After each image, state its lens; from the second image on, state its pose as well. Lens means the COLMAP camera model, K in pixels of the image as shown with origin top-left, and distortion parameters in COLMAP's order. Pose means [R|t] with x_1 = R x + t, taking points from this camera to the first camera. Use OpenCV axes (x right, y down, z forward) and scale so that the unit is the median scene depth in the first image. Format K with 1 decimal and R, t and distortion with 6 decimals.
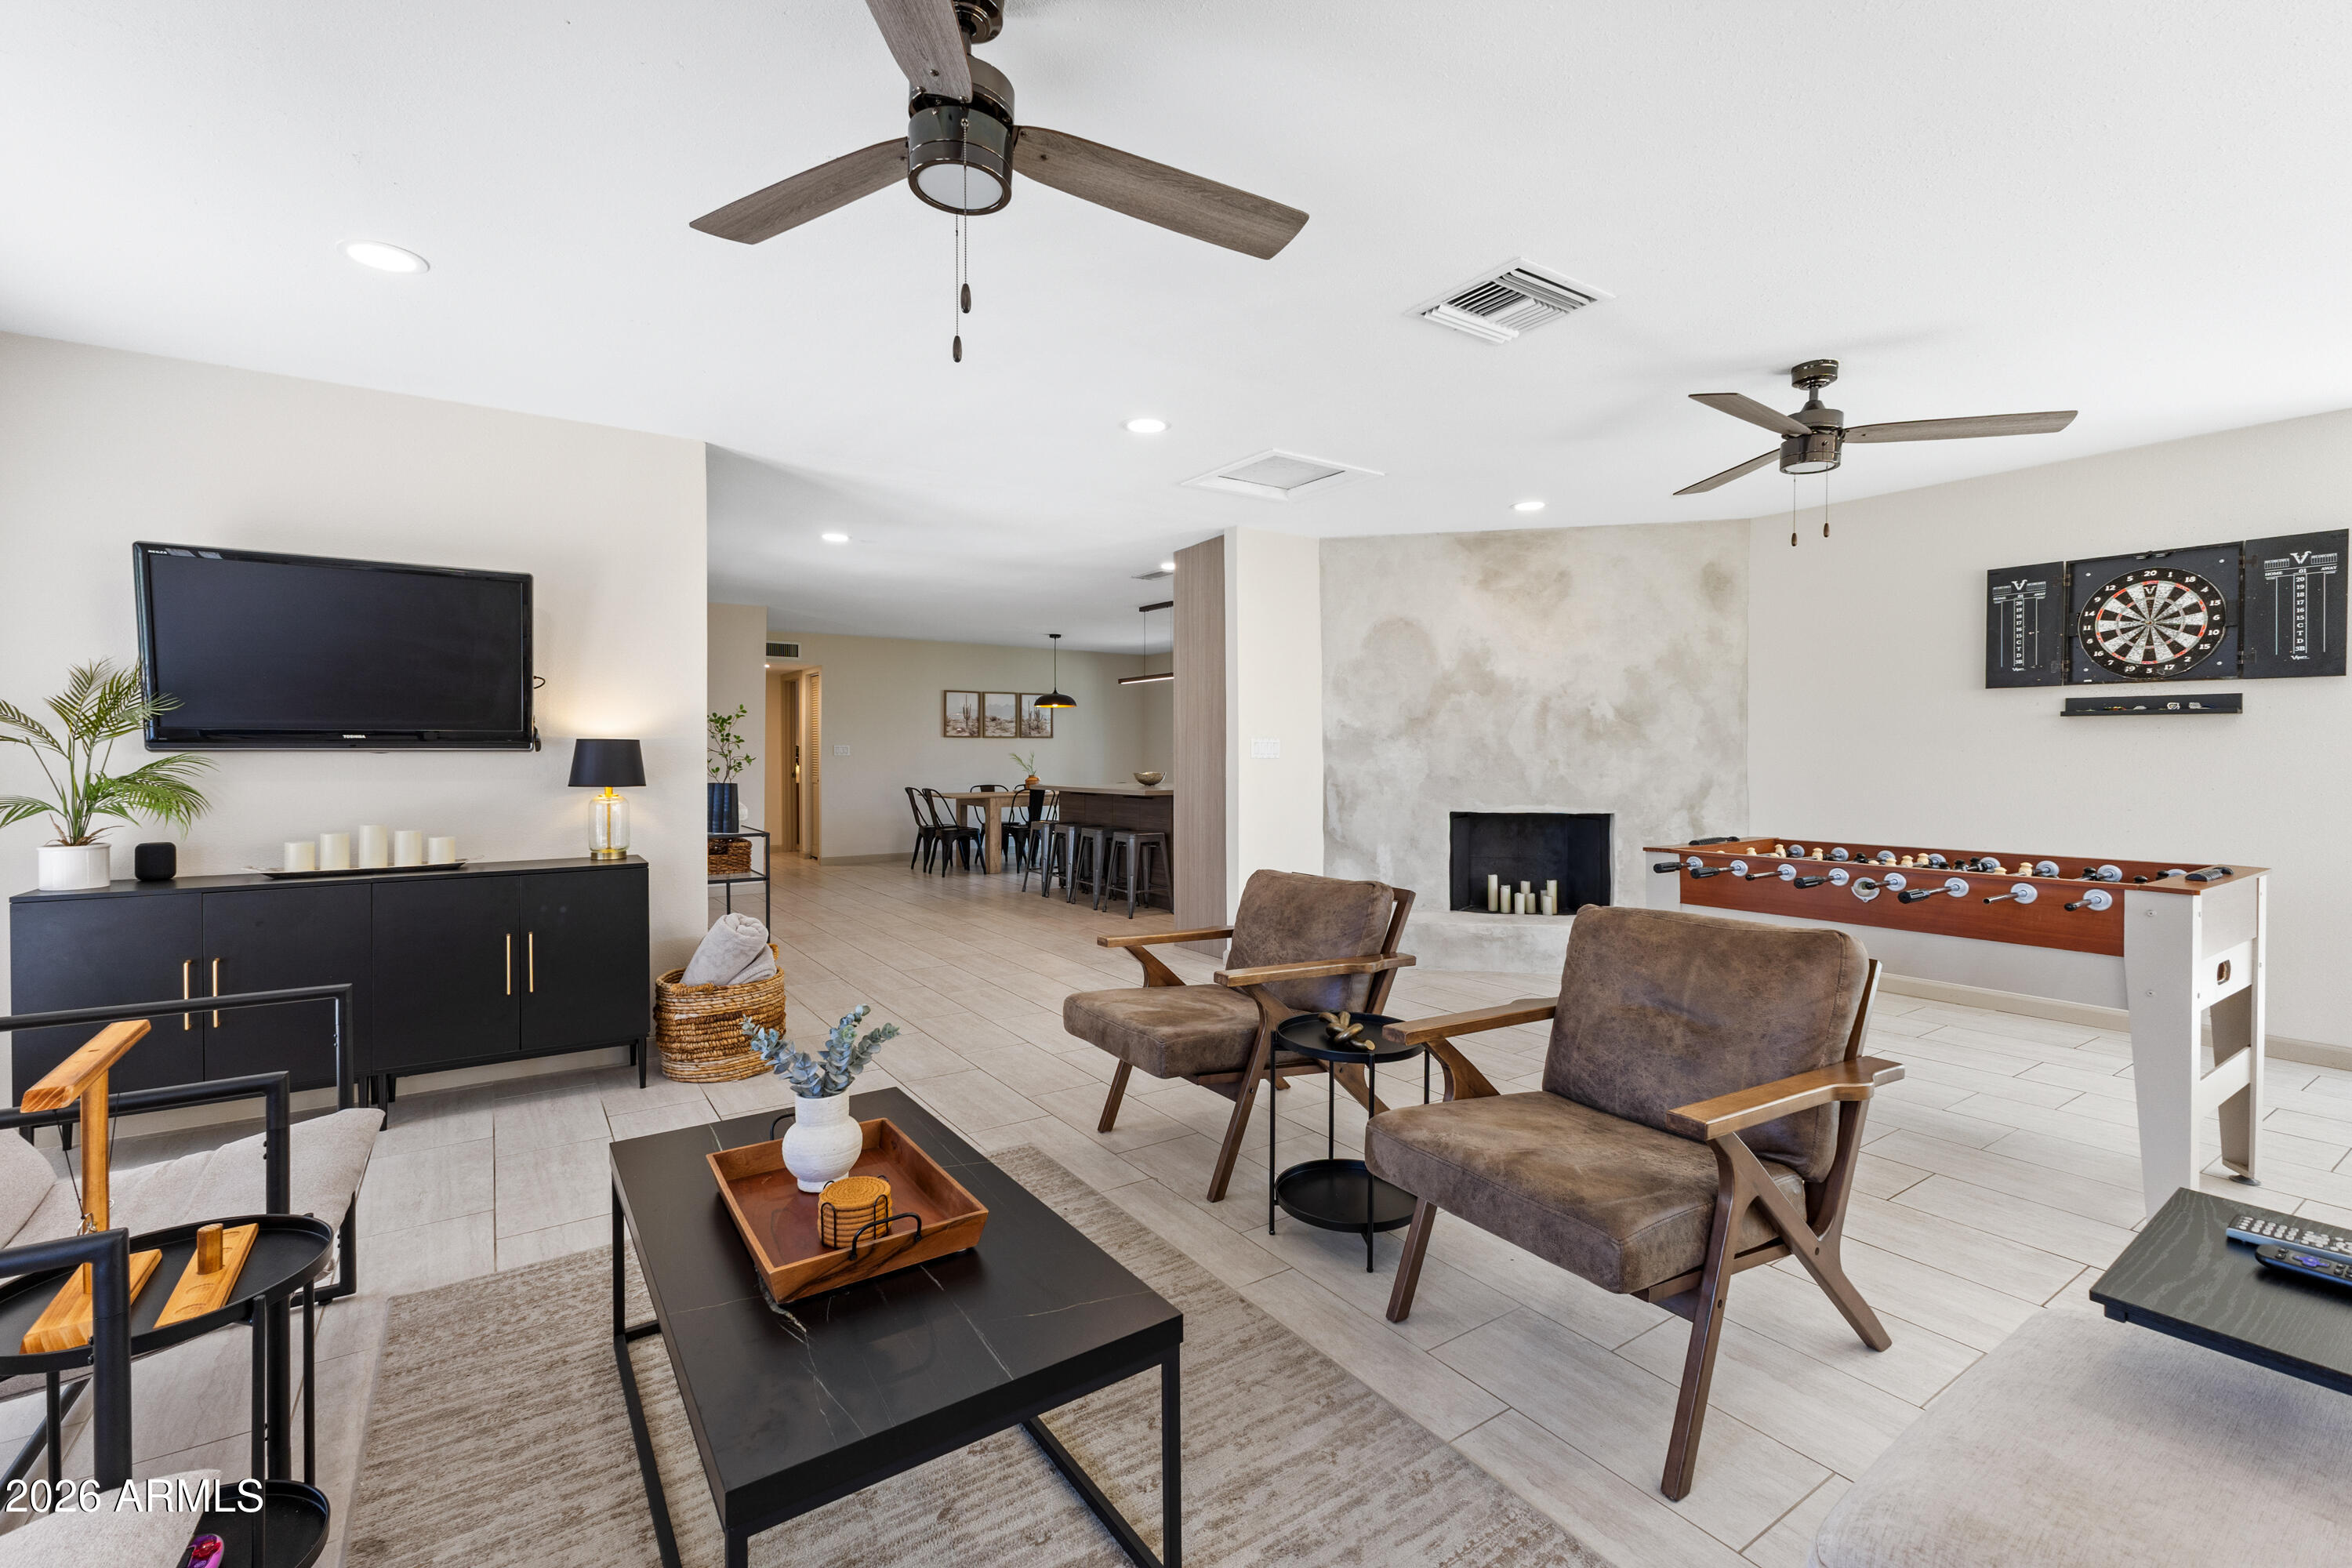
lens RADIAL K [[1029.5, 0, 1178.6], [0, 1029.5, 766.8], [0, 0, 1]] dist [0.012783, -0.000008]
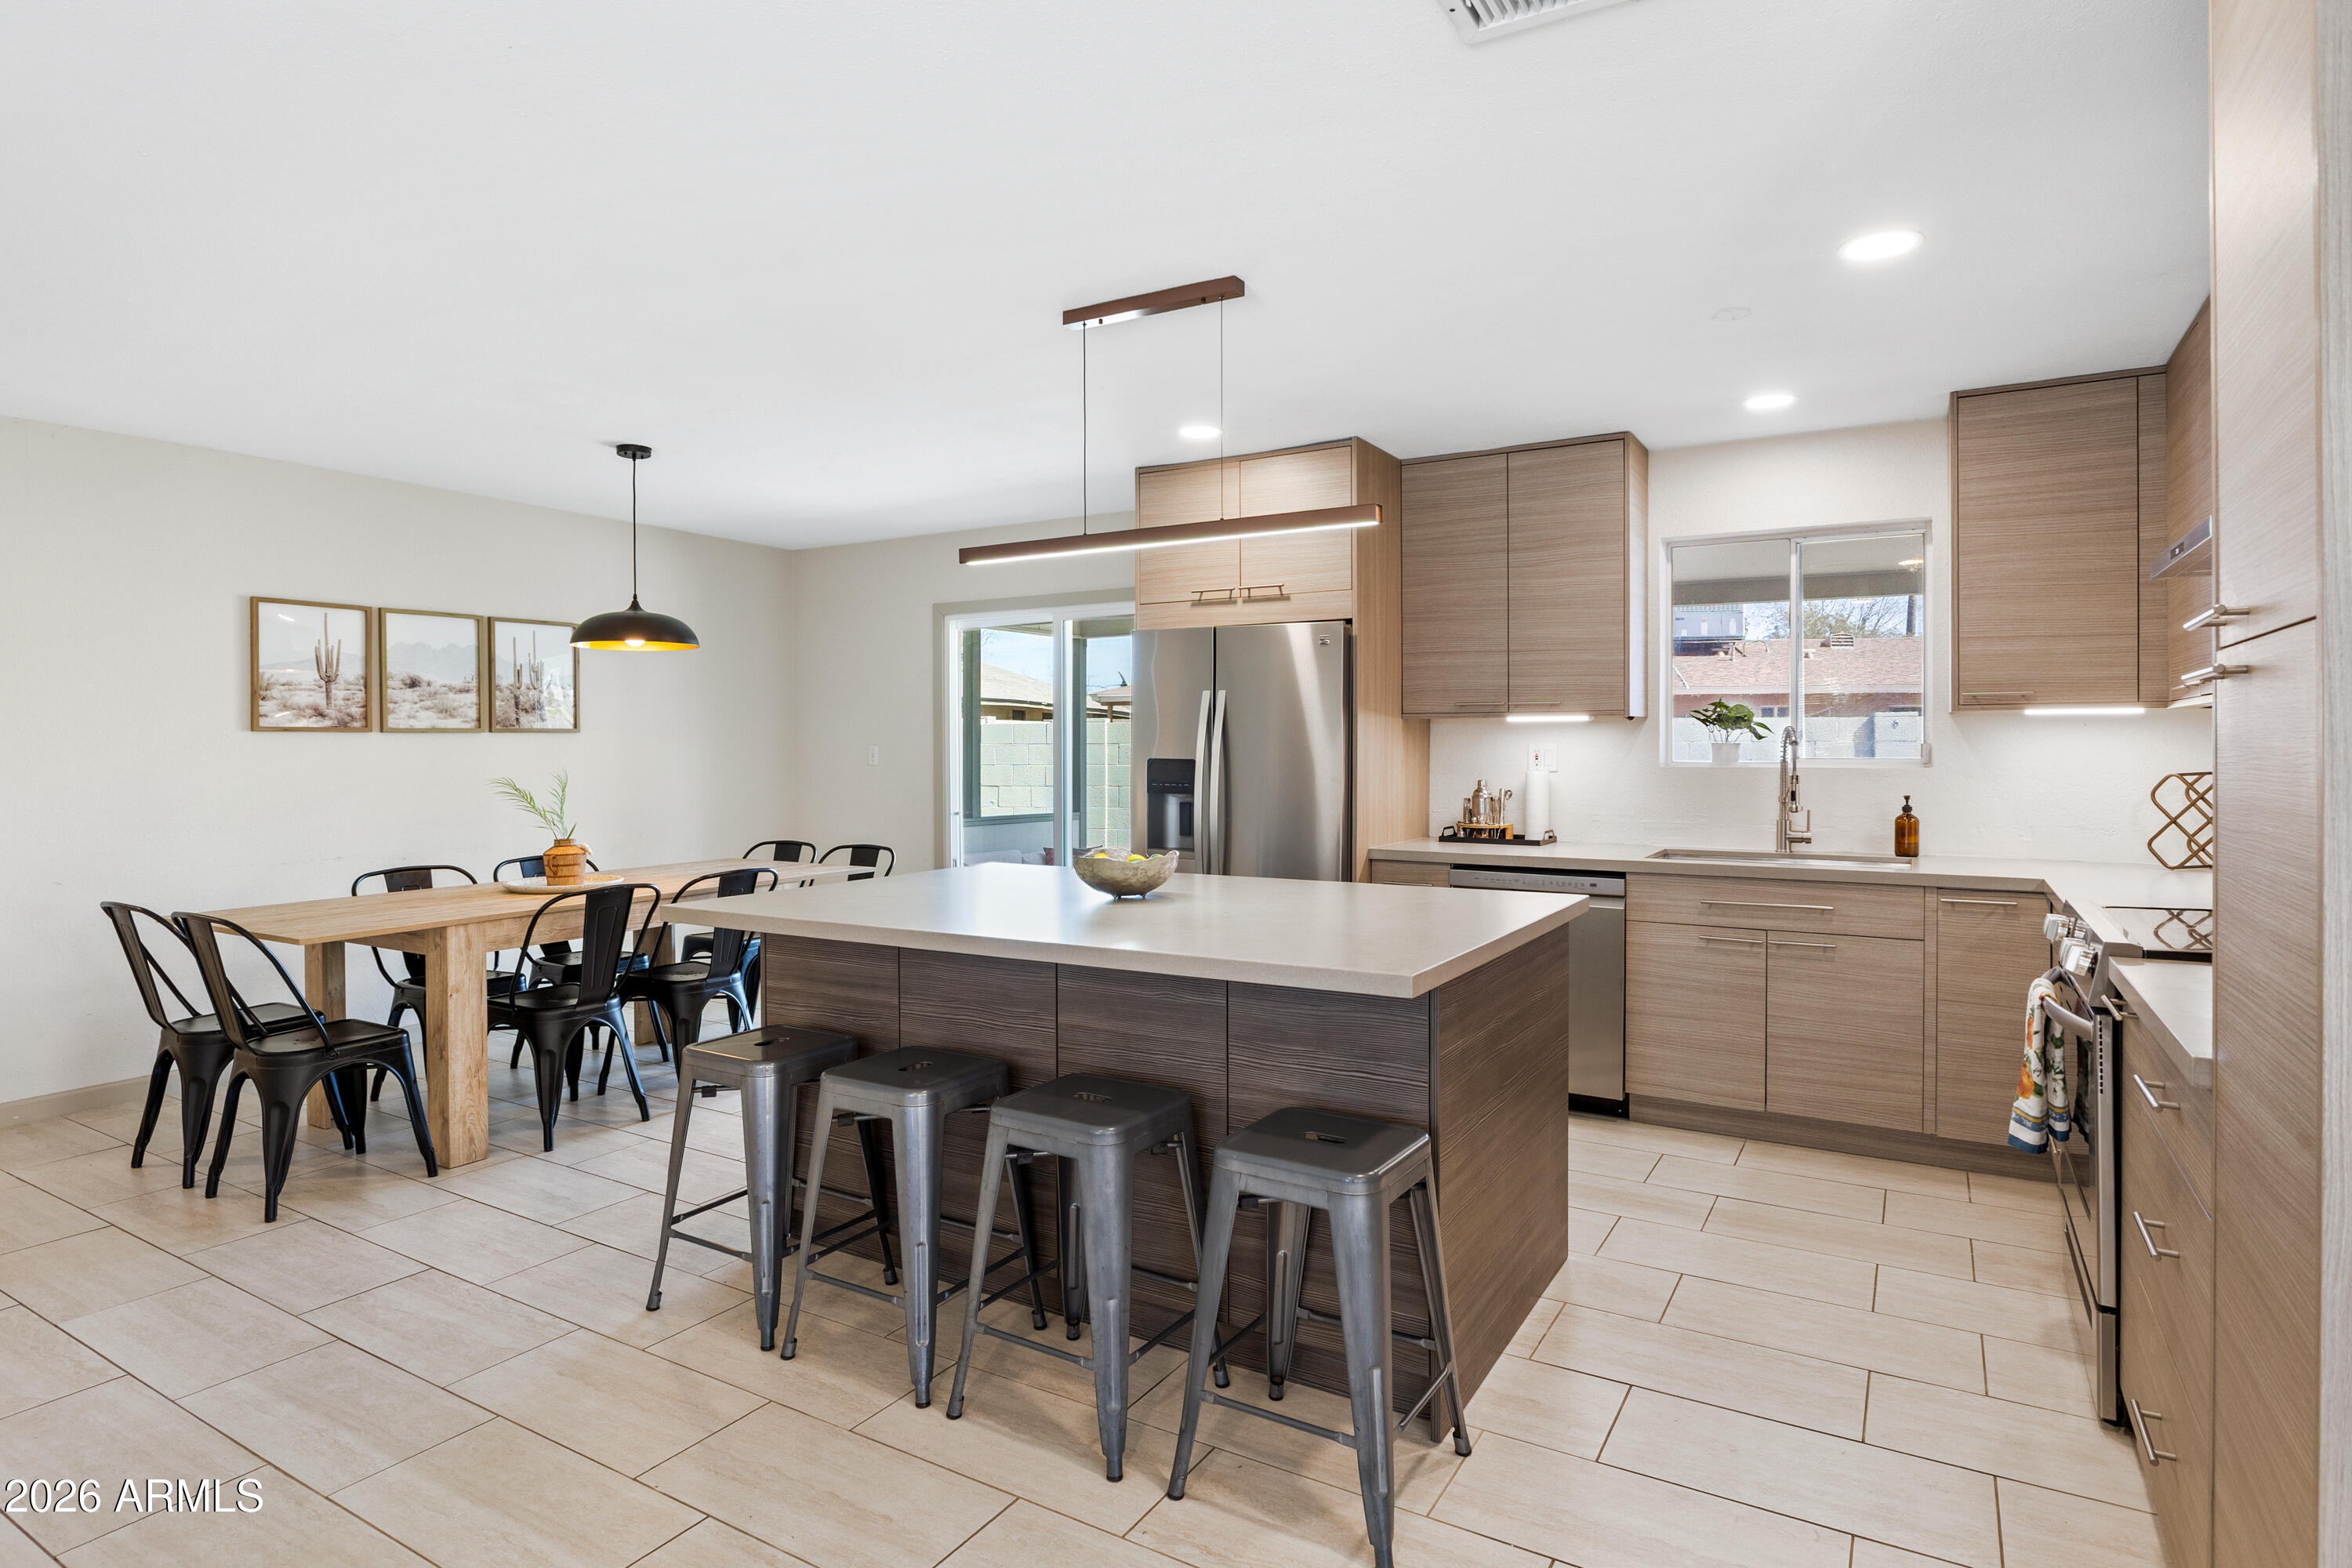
lens RADIAL K [[1238.0, 0, 1180.7], [0, 1238.0, 767.7], [0, 0, 1]] dist [-0.010645, 0.003068]
pose [[0.907985, -0.011663, 0.418841, -0.104602], [0.007000, 0.999895, 0.012666, -0.017666], [-0.418945, -0.008569, 0.907971, 0.438936]]
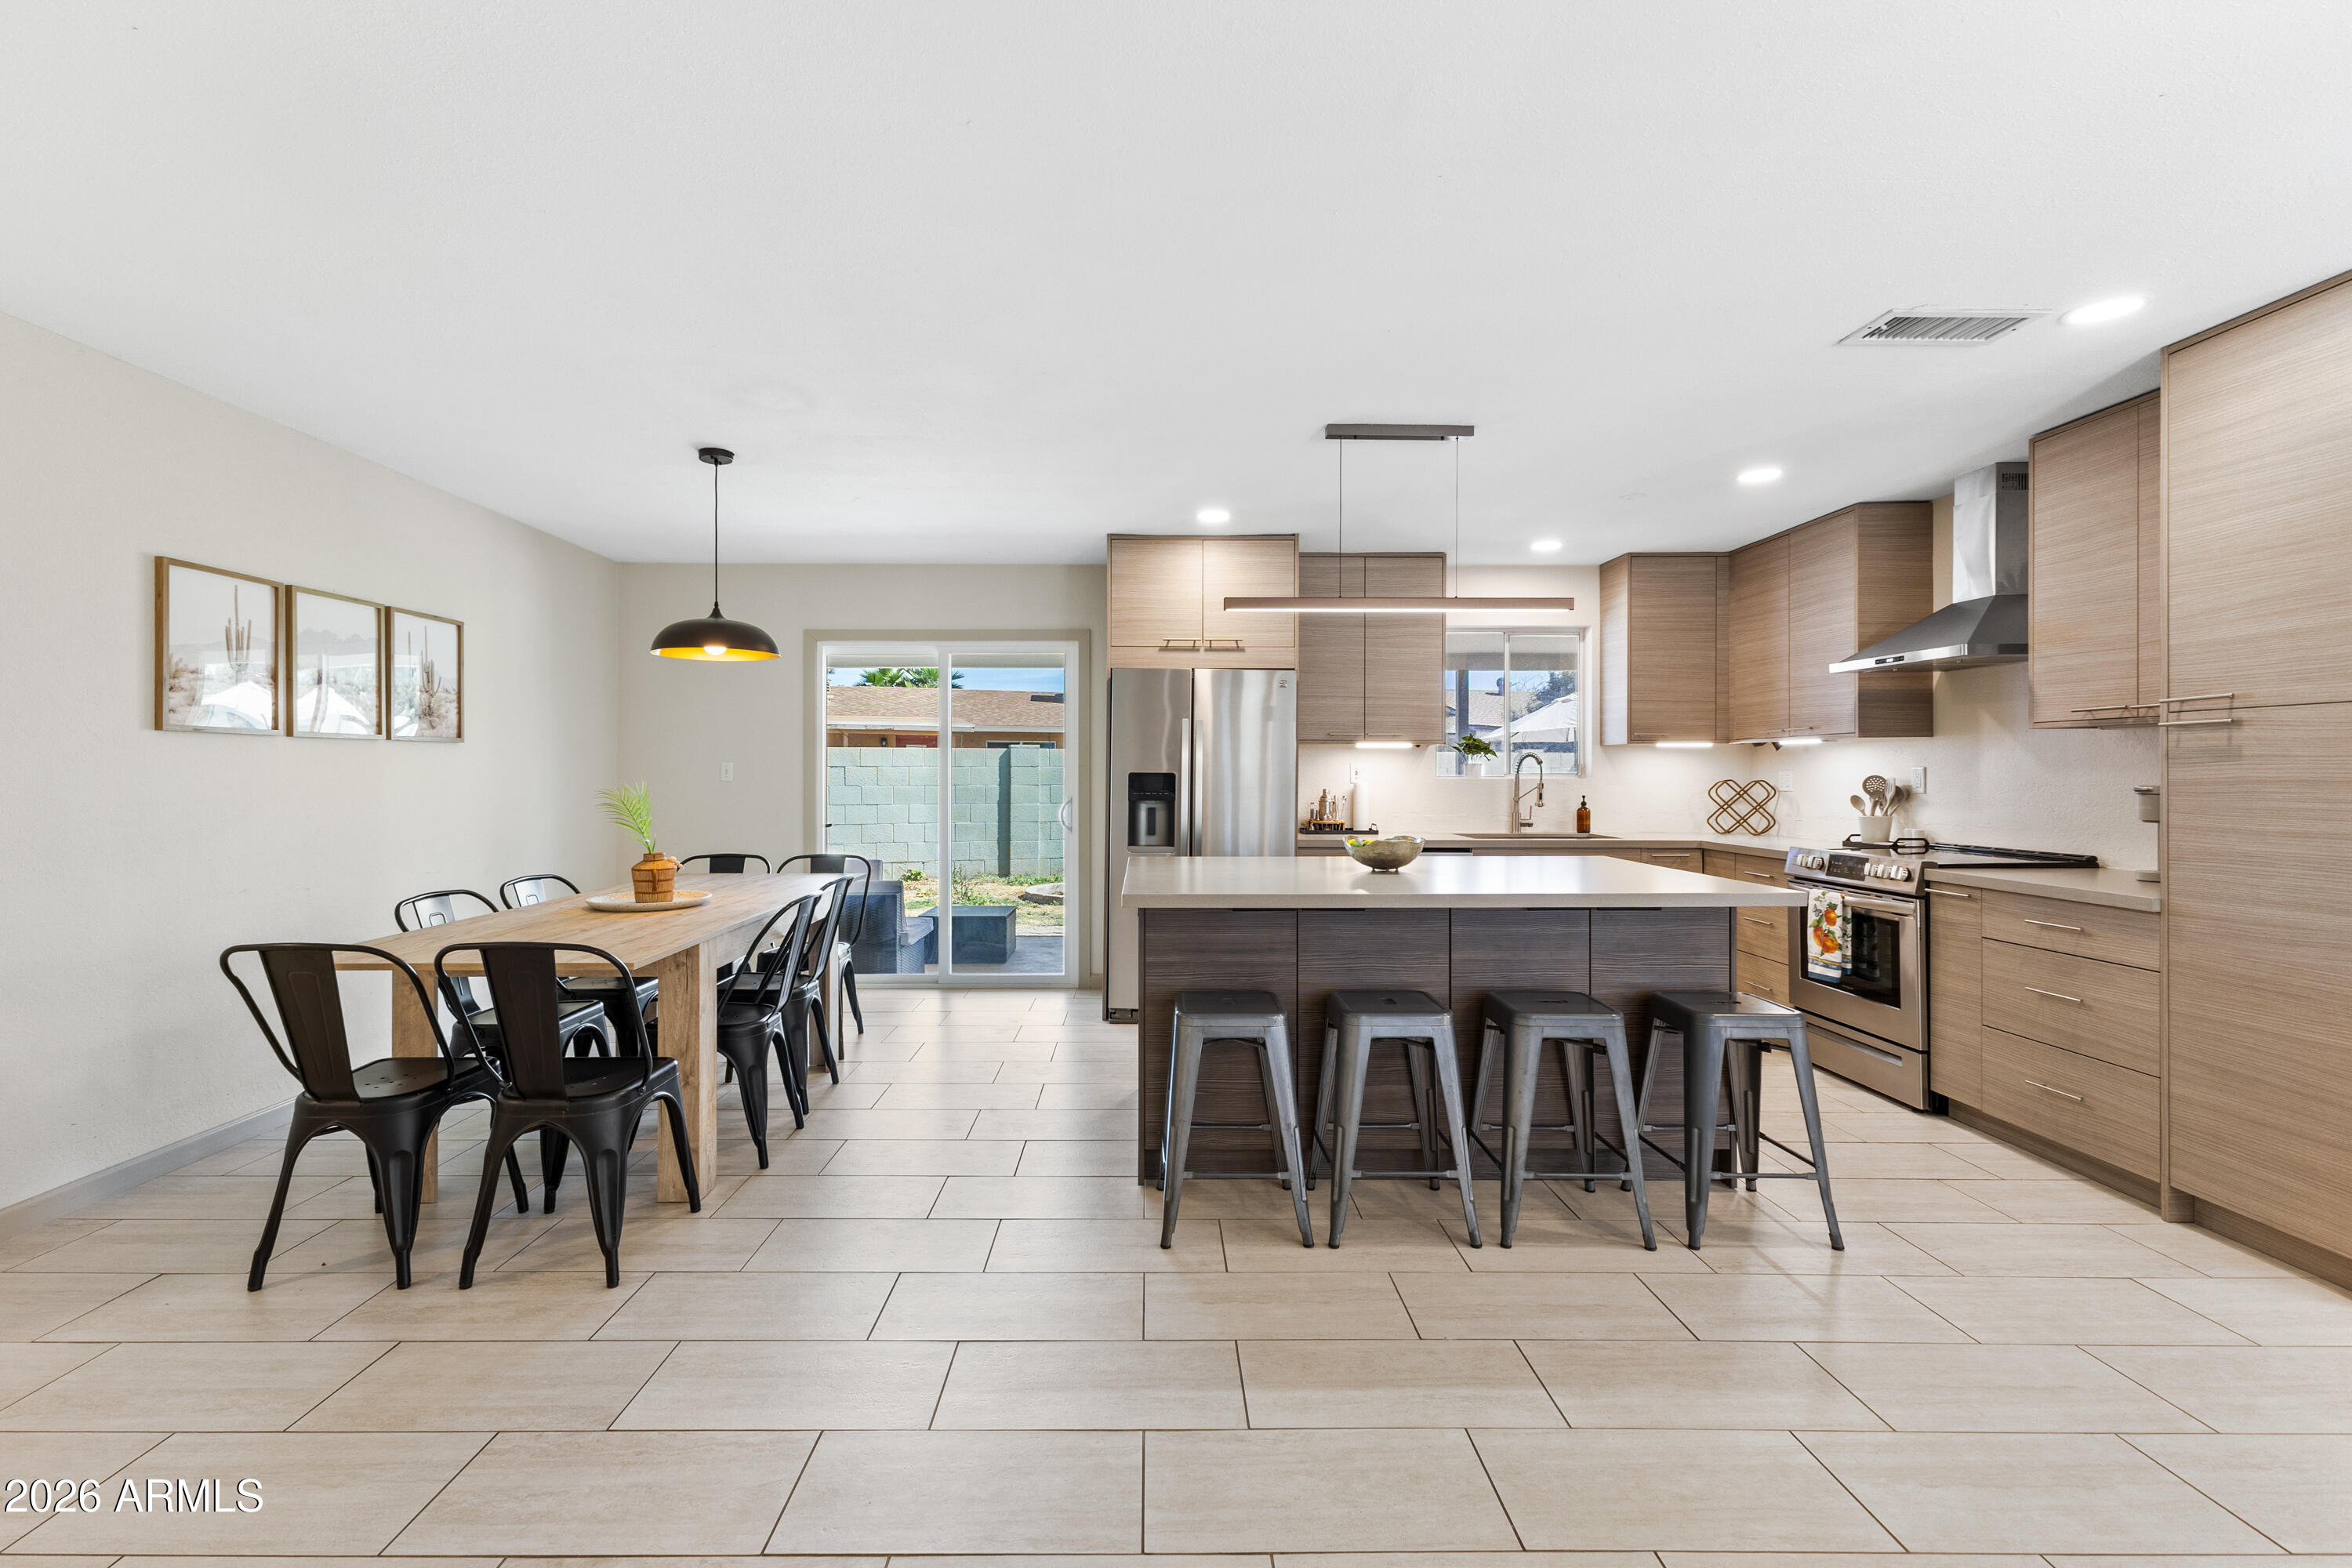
lens RADIAL K [[1029.5, 0, 1171.9], [0, 1029.5, 789.3], [0, 0, 1]] dist [0.012783, -0.000008]
pose [[0.557150, -0.015234, 0.830272, -0.264789], [0.004485, 0.999872, 0.015337, -0.015091], [-0.830400, -0.004821, 0.557147, 0.555826]]
